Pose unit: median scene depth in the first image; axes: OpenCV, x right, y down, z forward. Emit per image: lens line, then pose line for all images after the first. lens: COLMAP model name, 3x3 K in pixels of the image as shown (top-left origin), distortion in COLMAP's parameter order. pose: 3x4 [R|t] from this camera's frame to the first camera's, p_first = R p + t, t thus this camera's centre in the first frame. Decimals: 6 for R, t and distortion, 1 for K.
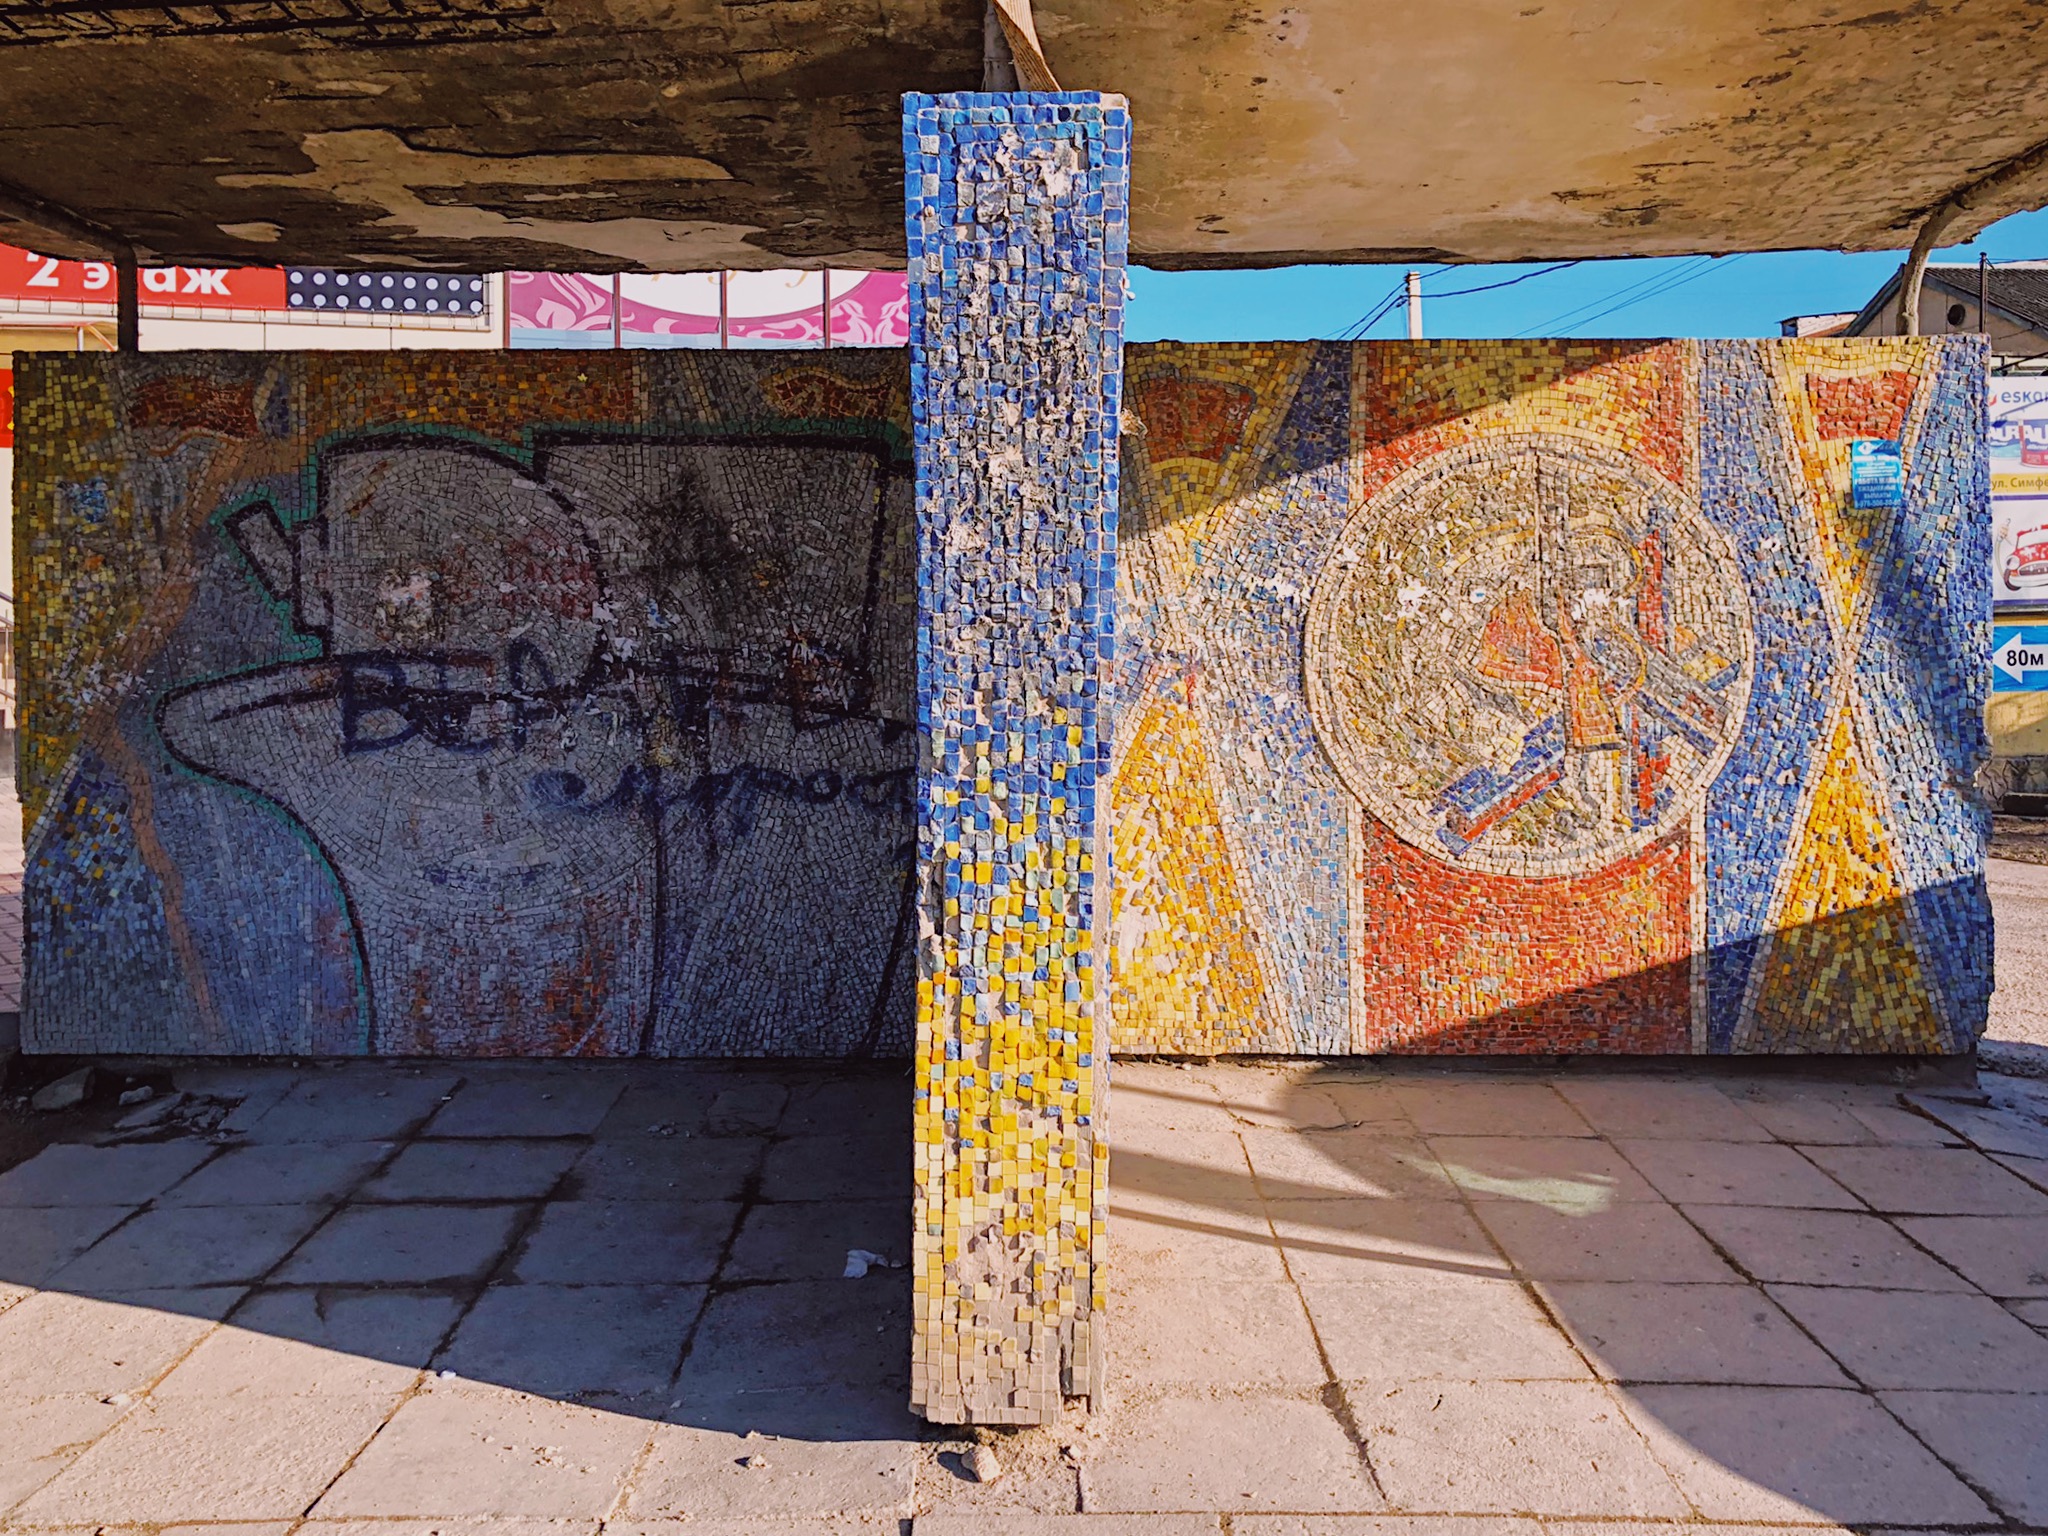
lens RADIAL K [[1768.9, 0, 1008.0], [0, 1768.9, 601.4], [0, 0, 1]] dist [0.013009, 0.004925]
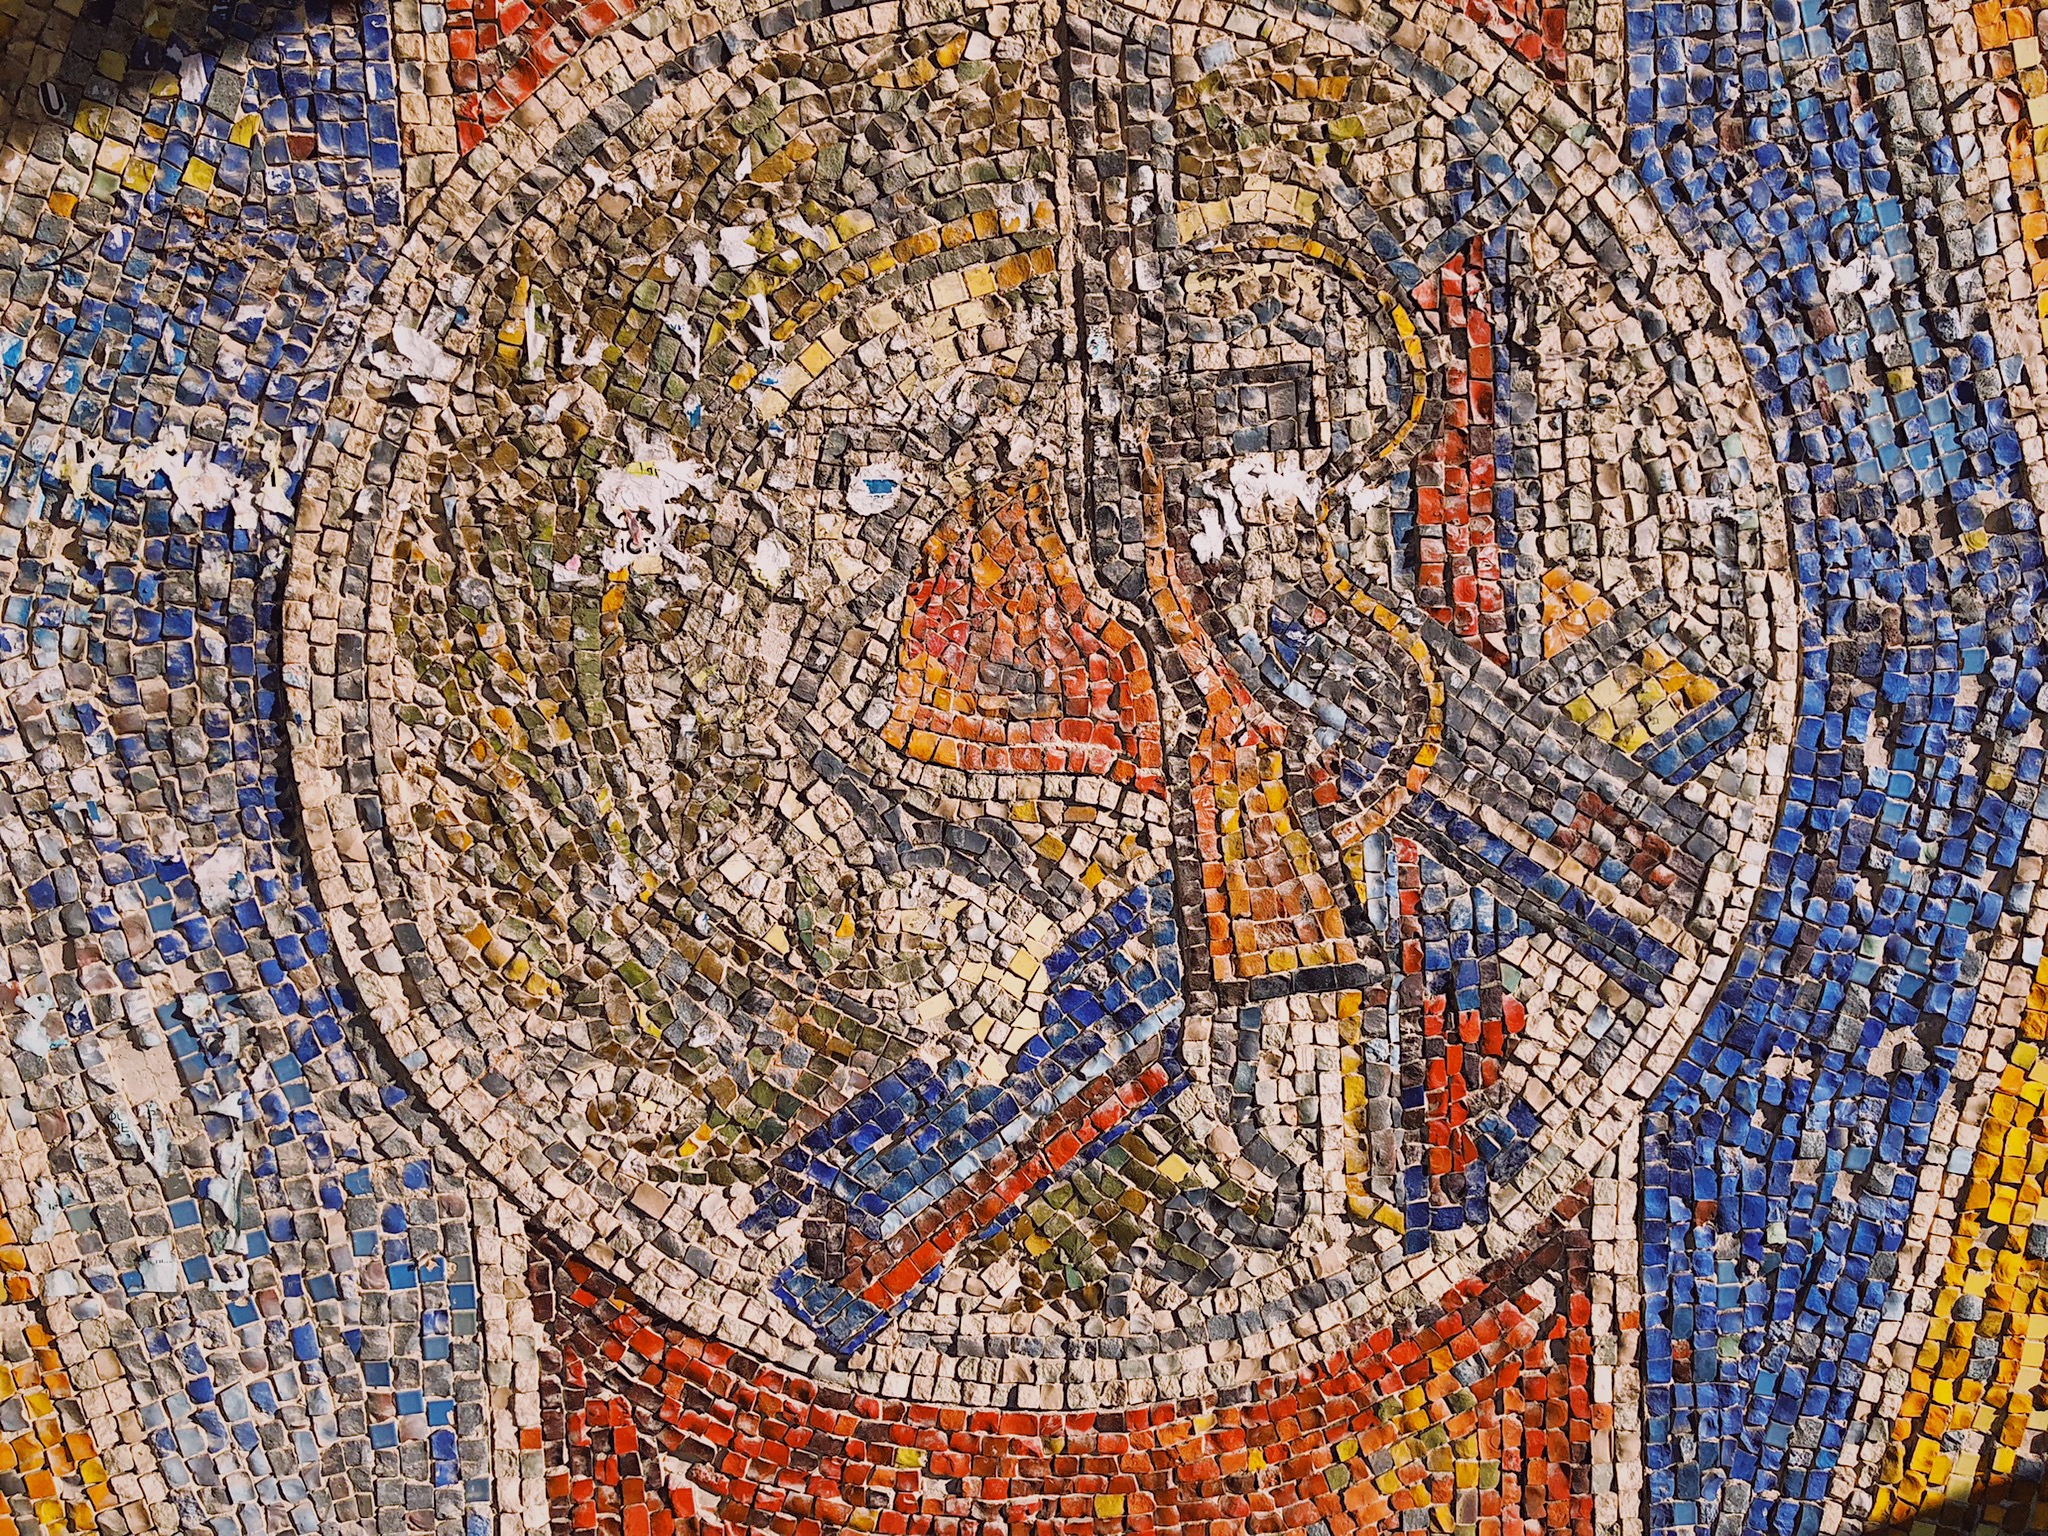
lens RADIAL K [[1719.3, 0, 1046.4], [0, 1719.3, 808.9], [0, 0, 1]] dist [0.054521, -0.065795]
pose [[0.996972, -0.040099, 0.066632, 0.271891], [0.033723, 0.994981, 0.094206, 0.023448], [-0.070075, -0.091674, 0.993320, 0.711690]]
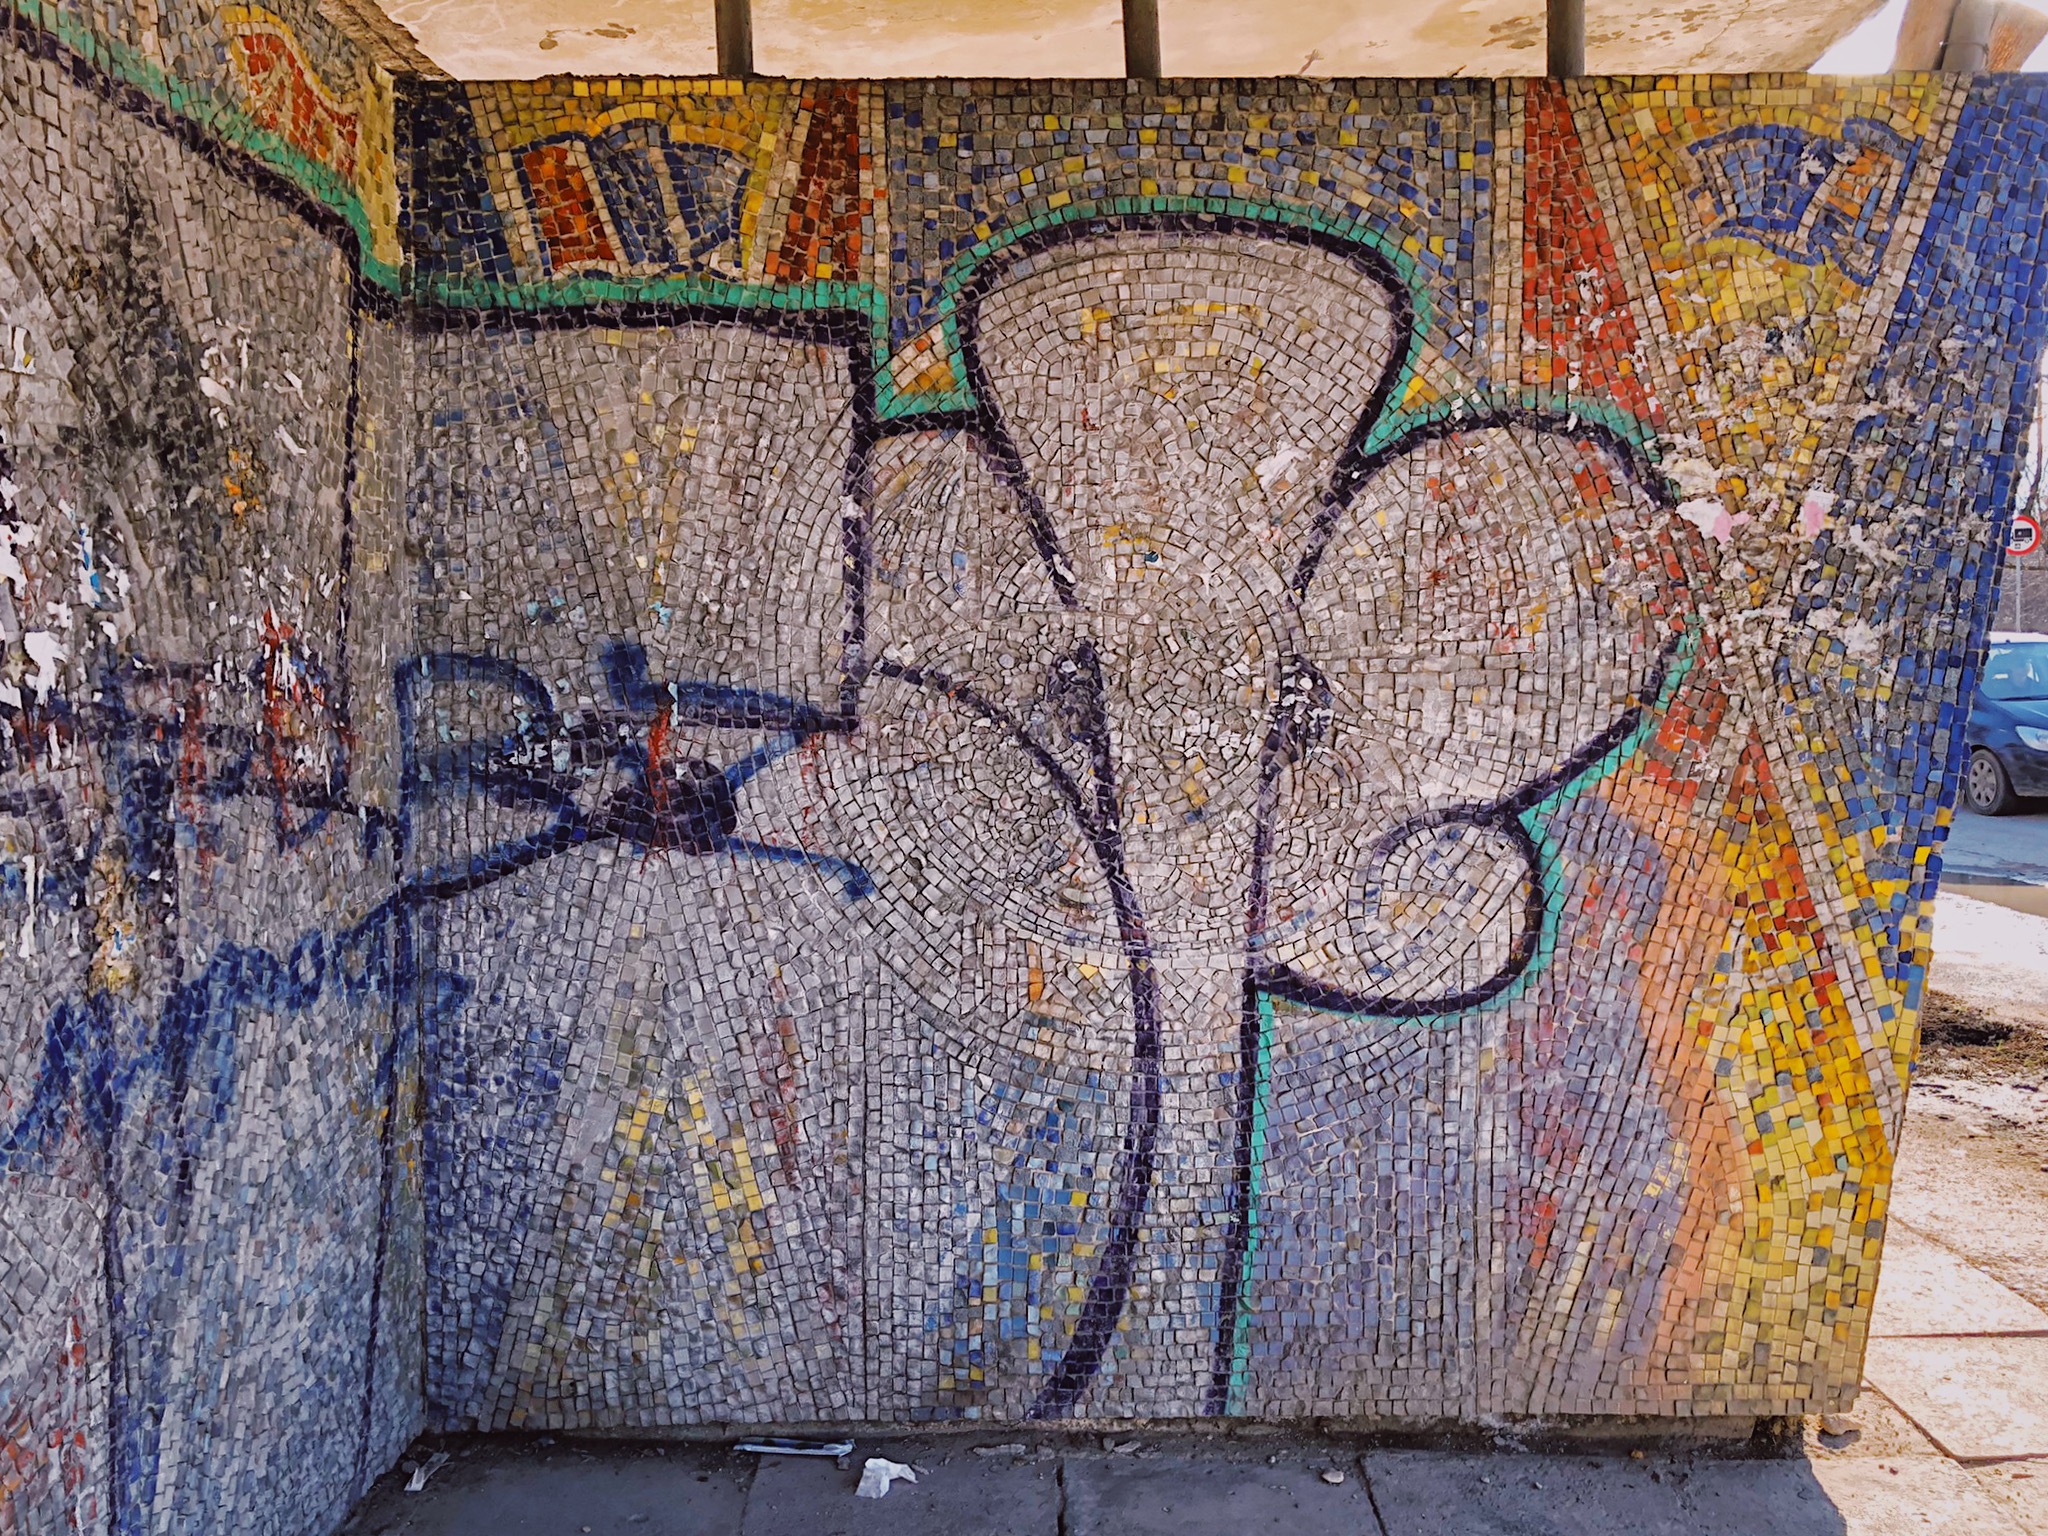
lens RADIAL K [[1719.3, 0, 1043.8], [0, 1719.3, 758.9], [0, 0, 1]] dist [0.054521, -0.065795]
pose [[0.000171, -0.054842, 0.998495, -0.549088], [0.007984, 0.998463, 0.054839, 0.027530], [-0.999968, 0.007963, 0.000609, 0.809764]]
